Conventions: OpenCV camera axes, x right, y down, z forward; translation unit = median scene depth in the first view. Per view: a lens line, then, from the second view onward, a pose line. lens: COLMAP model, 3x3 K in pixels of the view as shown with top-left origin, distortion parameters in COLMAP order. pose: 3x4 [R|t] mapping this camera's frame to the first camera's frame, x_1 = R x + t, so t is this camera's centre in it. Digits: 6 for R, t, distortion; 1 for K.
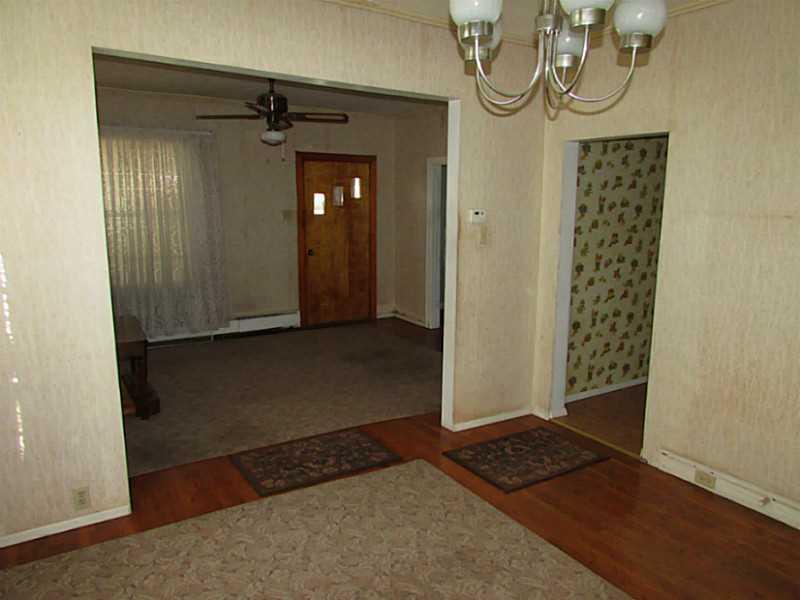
lens RADIAL K [[579.9, 0, 395.6], [0, 579.9, 294.6], [0, 0, 1]] dist [-0.007942, -0.002624]
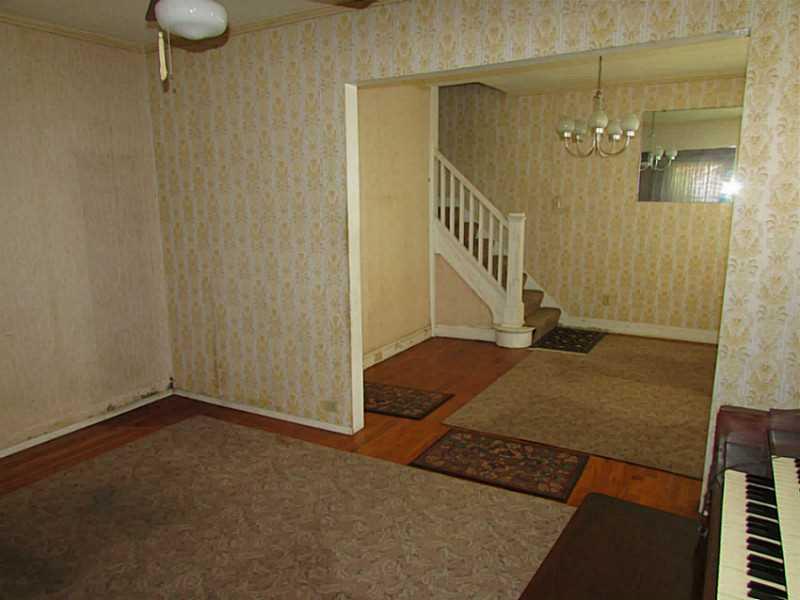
lens RADIAL K [[574.7, 0, 400.0], [0, 574.7, 300.0], [0, 0, 1]] dist [-0.018101, -0.003091]
pose [[-0.470652, -0.167366, 0.866300, -0.458650], [0.146369, 0.953430, 0.263720, -0.135125], [-0.870093, 0.250920, -0.424237, 0.810784]]
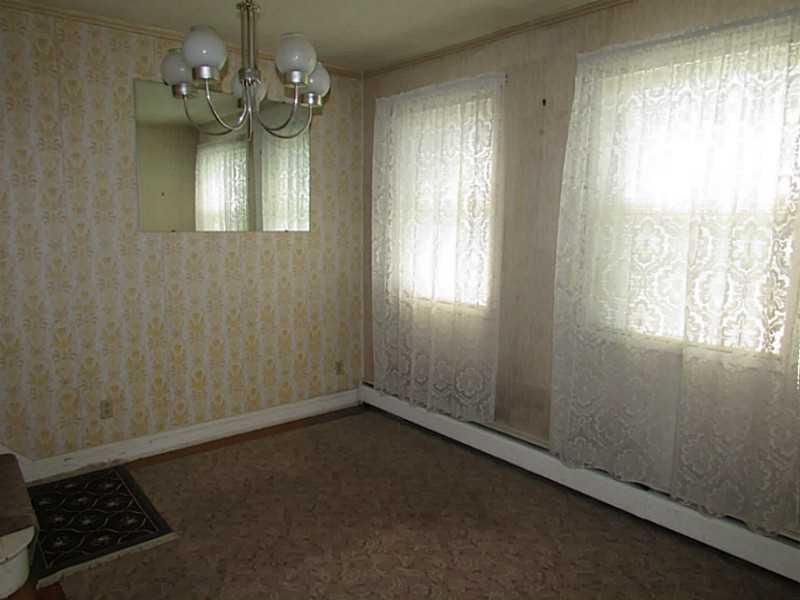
lens RADIAL K [[591.2, 0, 397.5], [0, 591.2, 293.7], [0, 0, 1]] dist [-0.004384, -0.001571]
pose [[-0.990930, 0.006603, -0.134218, 0.028405], [-0.033494, 0.955134, 0.294275, -0.102505], [0.130139, 0.296101, -0.946249, 0.617920]]
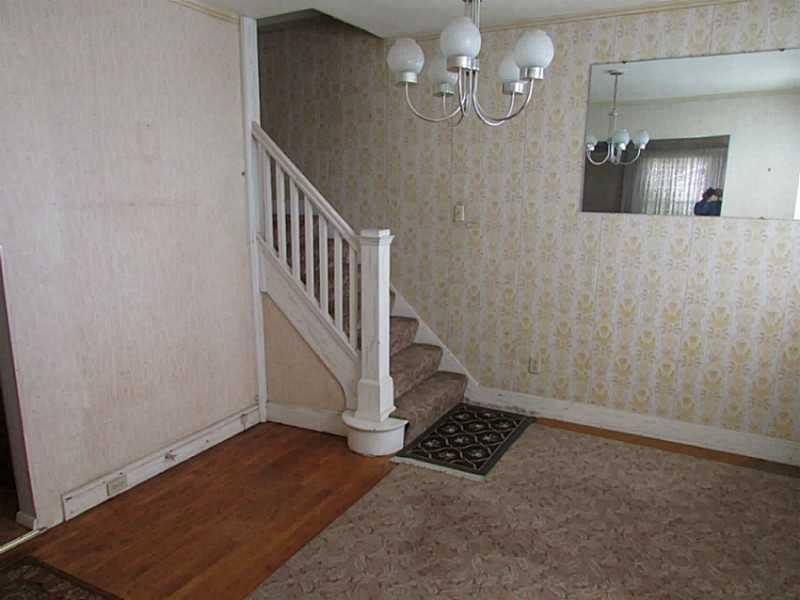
lens RADIAL K [[574.7, 0, 400.0], [0, 574.7, 300.0], [0, 0, 1]] dist [-0.018101, -0.003091]
pose [[-0.495692, -0.173528, 0.850986, -0.219620], [0.132964, 0.953122, 0.271805, -0.081323], [-0.858260, 0.247882, -0.449382, 0.472531]]
